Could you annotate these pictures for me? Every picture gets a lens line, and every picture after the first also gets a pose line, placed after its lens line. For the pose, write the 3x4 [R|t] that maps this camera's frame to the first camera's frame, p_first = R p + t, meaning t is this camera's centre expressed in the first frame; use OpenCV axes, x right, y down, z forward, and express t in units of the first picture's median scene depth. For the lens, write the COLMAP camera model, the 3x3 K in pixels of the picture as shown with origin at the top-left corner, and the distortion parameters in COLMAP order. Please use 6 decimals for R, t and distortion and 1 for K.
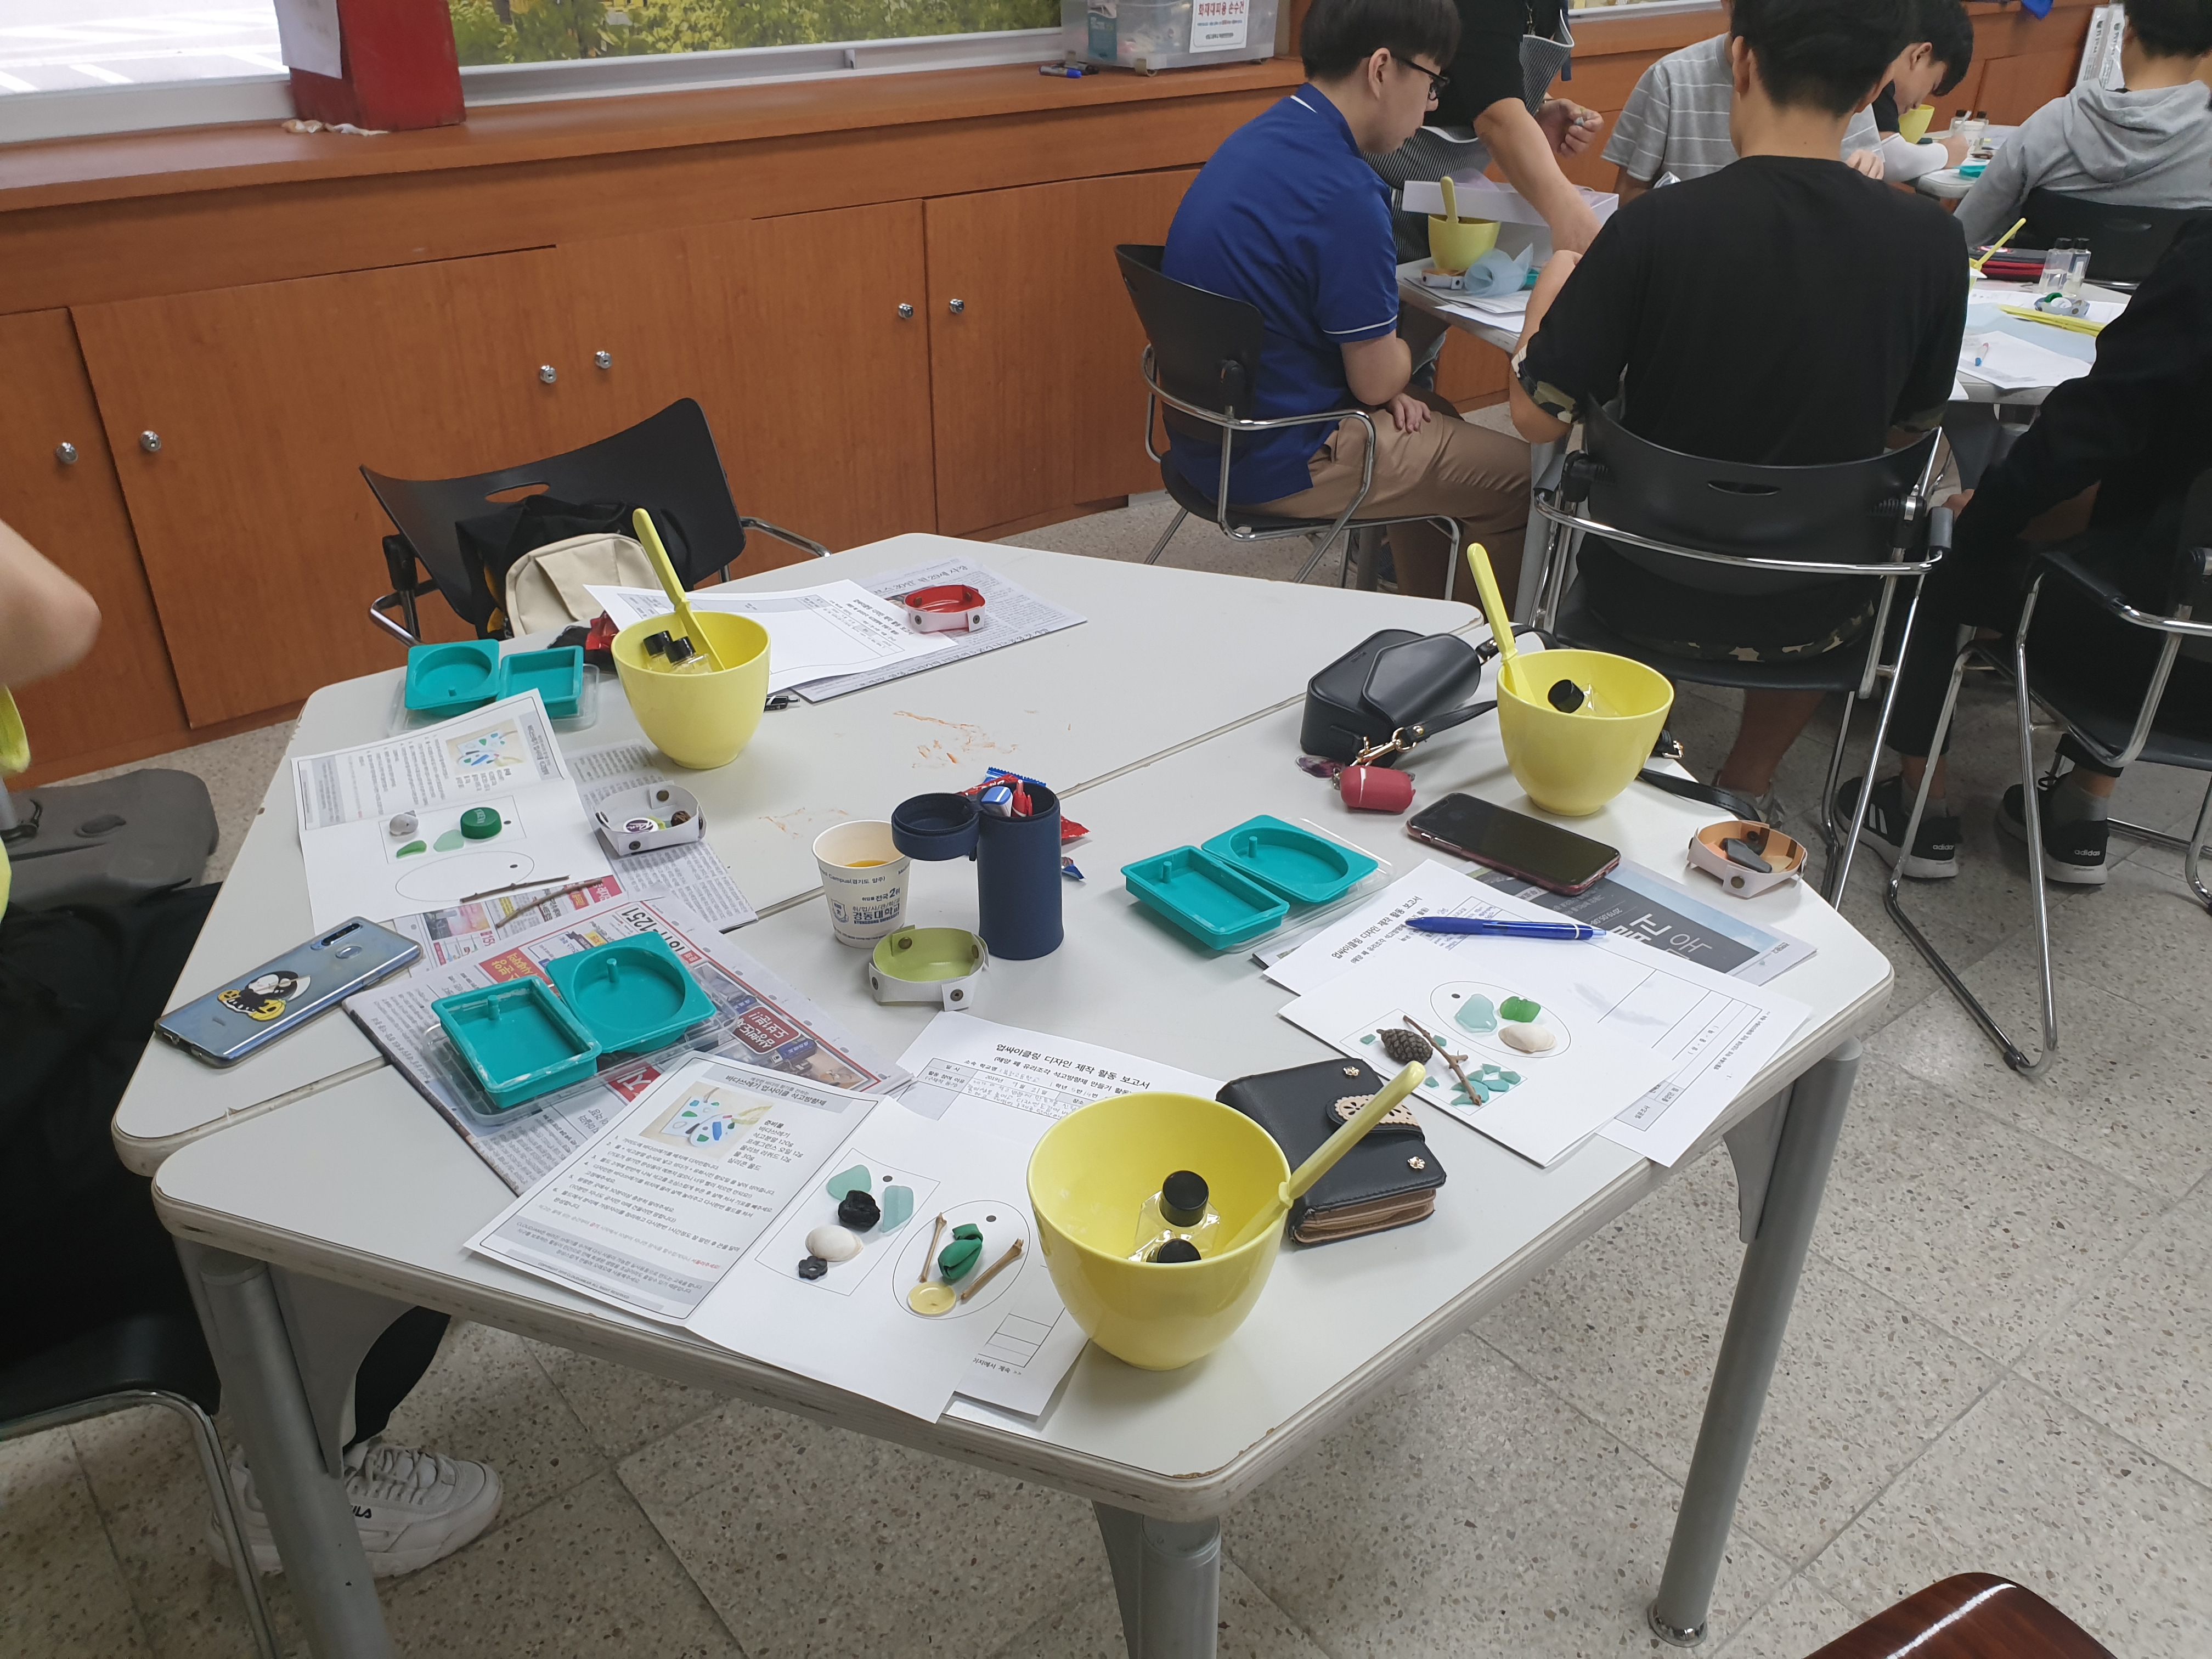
lens RADIAL K [[1659.3, 0, 1107.2], [0, 1659.3, 836.4], [0, 0, 1]] dist [0.007006, -0.004171]
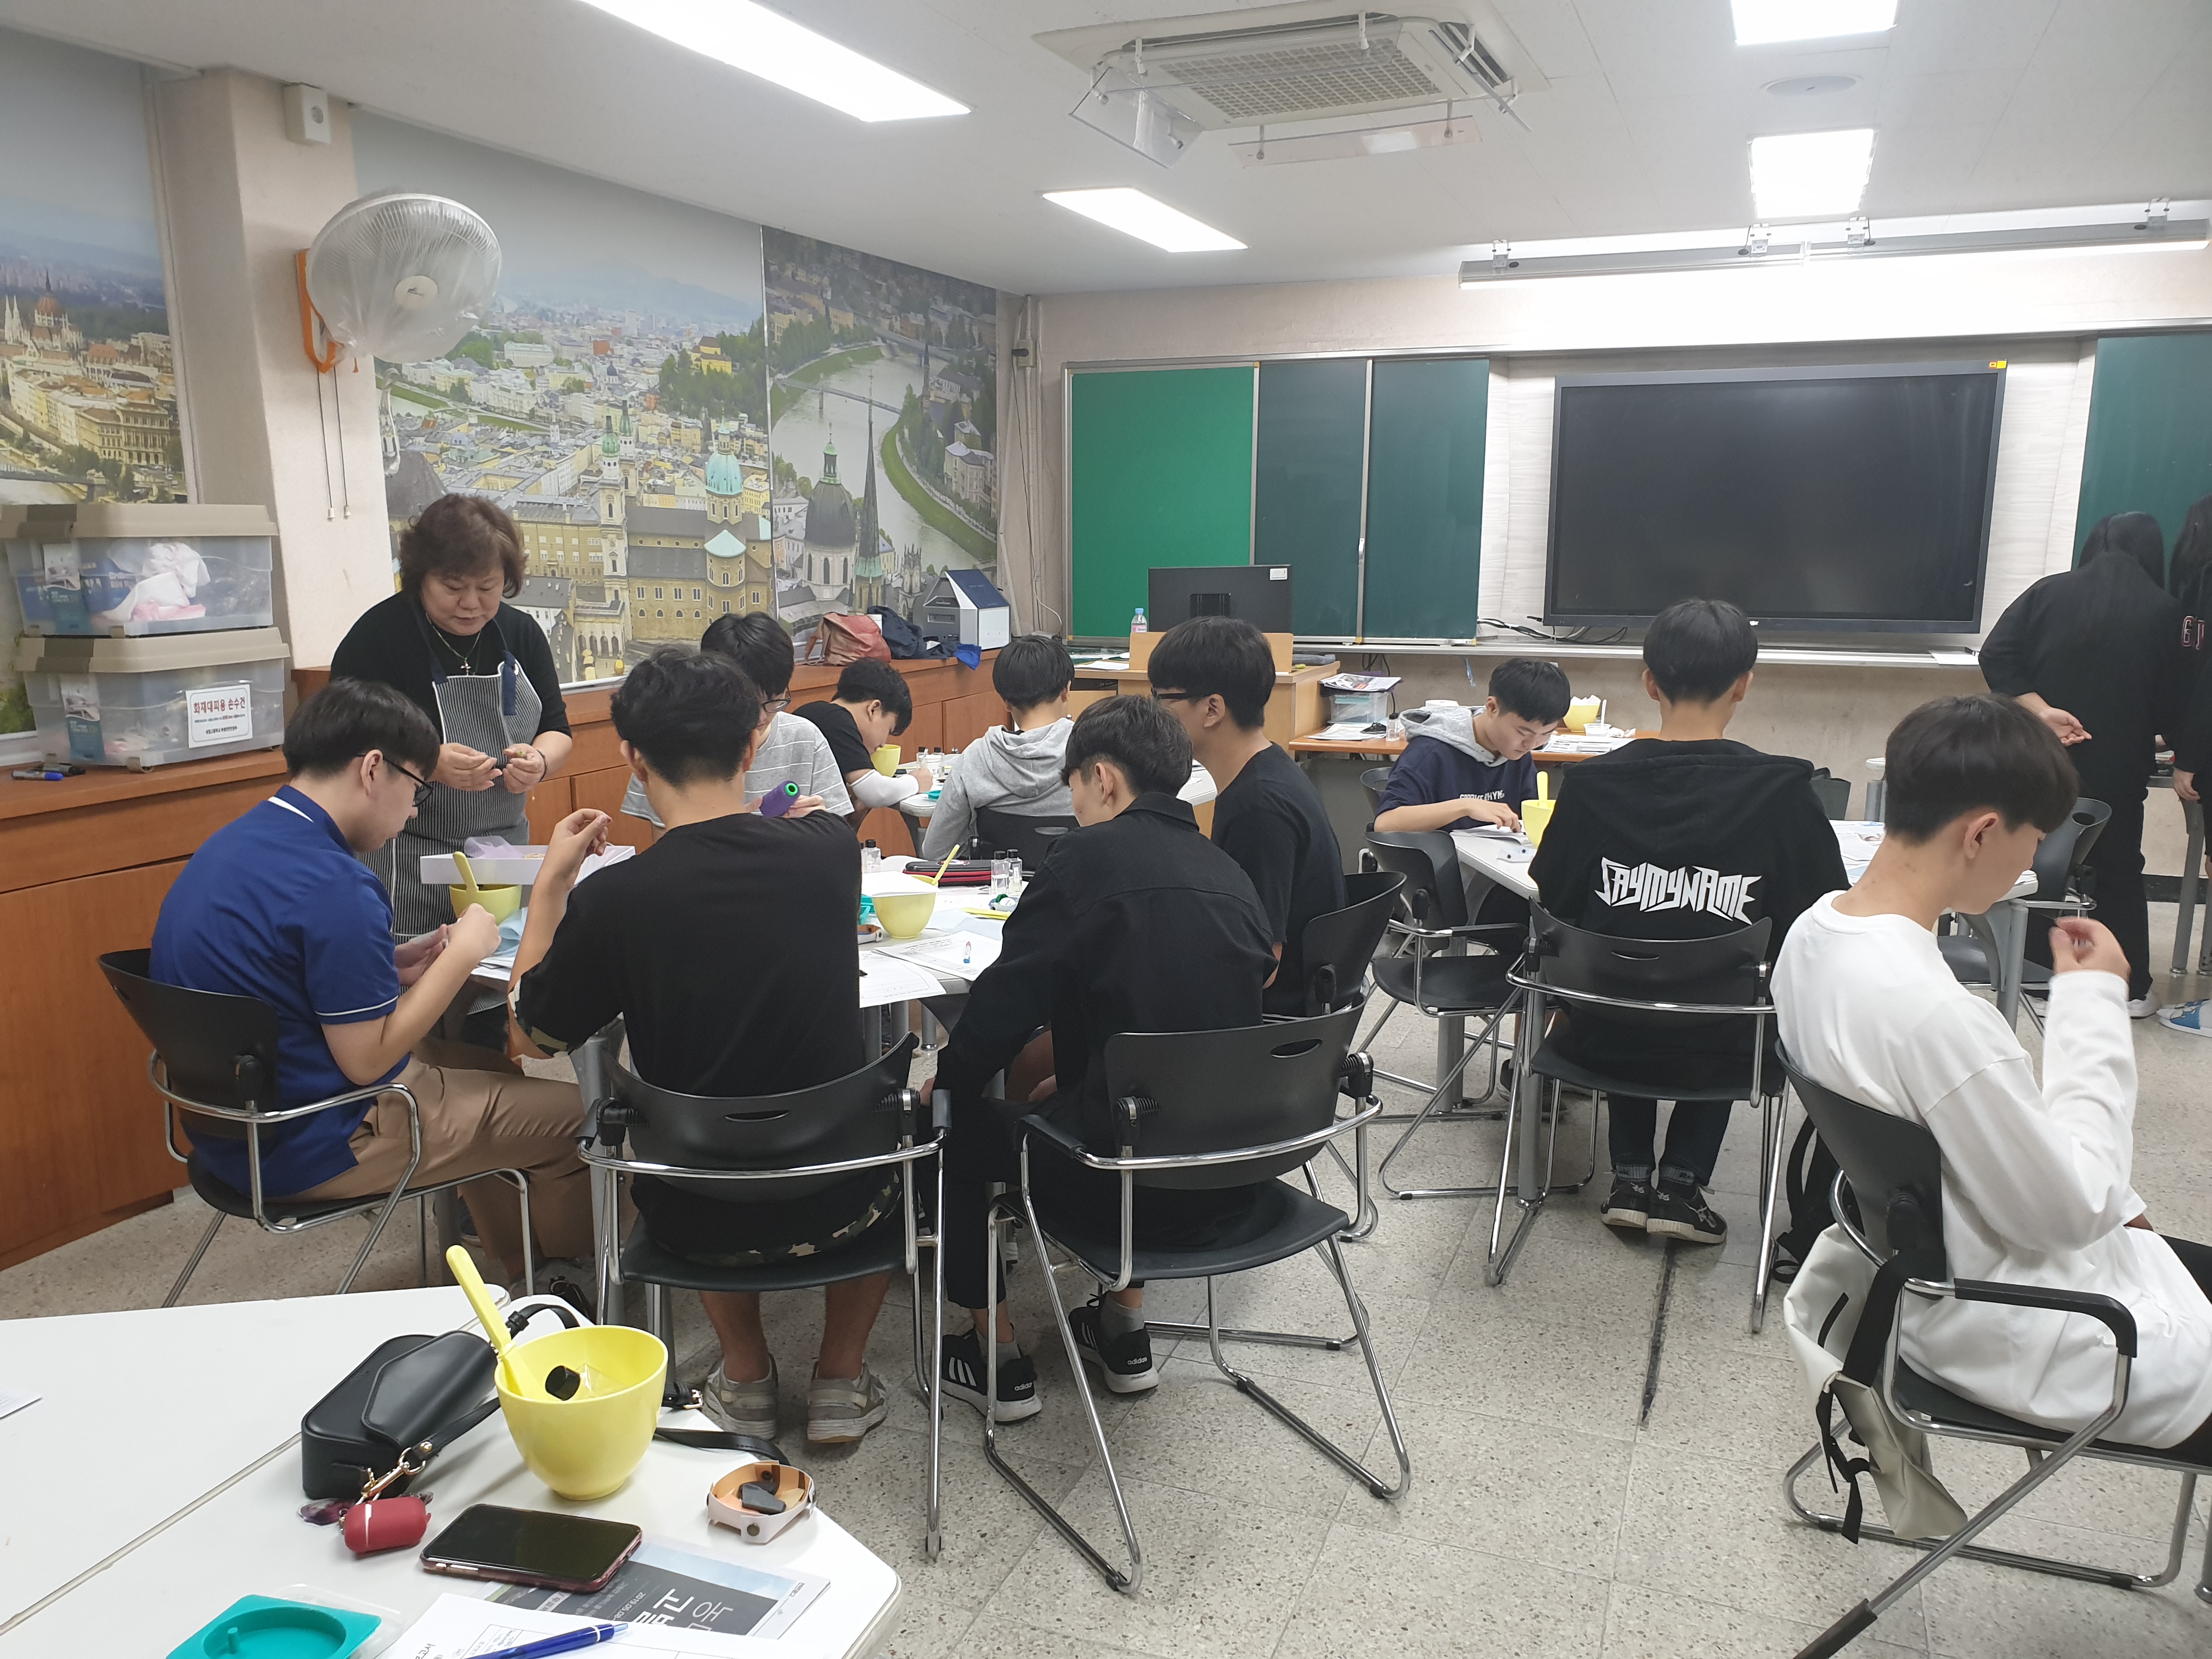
lens RADIAL K [[1659.3, 0, 1102.4], [0, 1659.3, 834.0], [0, 0, 1]] dist [0.007006, -0.004171]
pose [[0.874767, -0.094852, 0.475170, 0.075037], [0.248018, 0.930100, -0.270927, -0.025725], [-0.416257, 0.354849, 0.837145, -0.066744]]
